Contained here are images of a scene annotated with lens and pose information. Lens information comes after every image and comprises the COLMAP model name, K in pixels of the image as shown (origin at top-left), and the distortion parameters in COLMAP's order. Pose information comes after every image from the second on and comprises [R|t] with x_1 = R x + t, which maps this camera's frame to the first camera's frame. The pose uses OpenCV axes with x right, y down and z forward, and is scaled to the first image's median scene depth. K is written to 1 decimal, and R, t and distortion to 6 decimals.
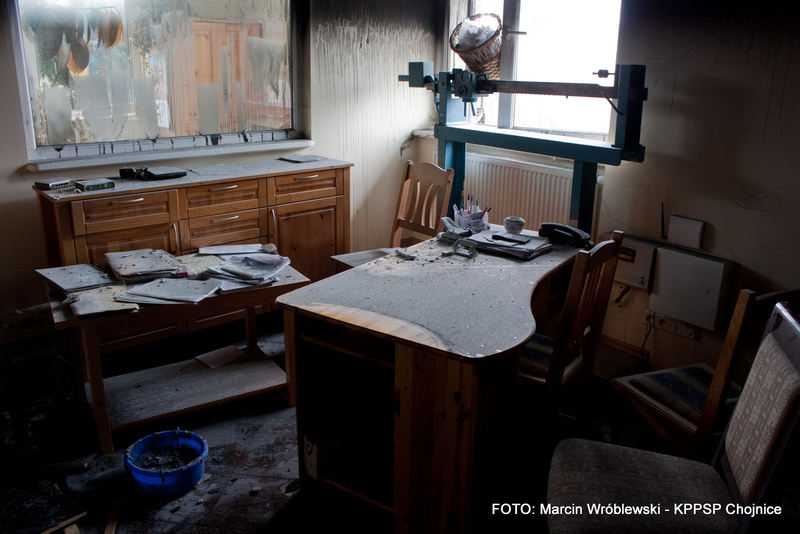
lens RADIAL K [[669.7, 0, 400.0], [0, 669.7, 267.0], [0, 0, 1]] dist [-0.165131, 0.143070]
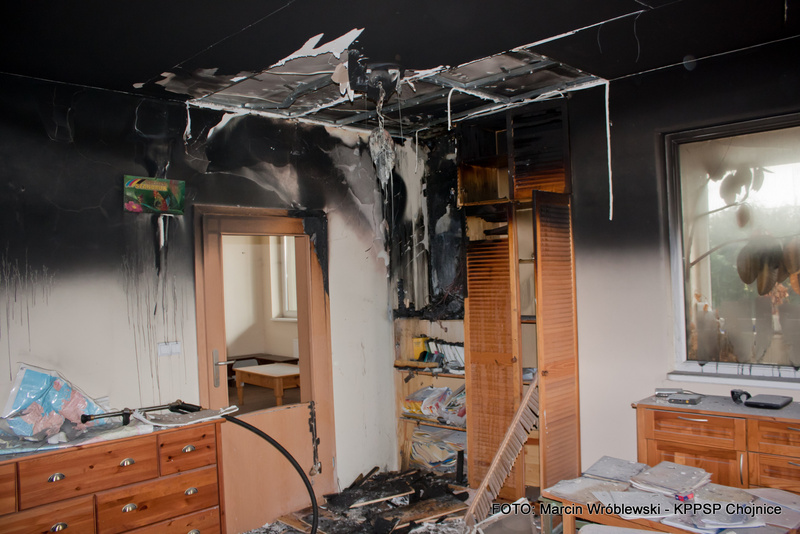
lens RADIAL K [[669.7, 0, 400.0], [0, 669.7, 267.0], [0, 0, 1]] dist [-0.165131, 0.143070]
pose [[0.098603, -0.039377, -0.994347, 0.552149], [-0.263191, 0.962604, -0.064219, -0.134368], [0.959692, 0.268035, 0.084552, 0.351424]]
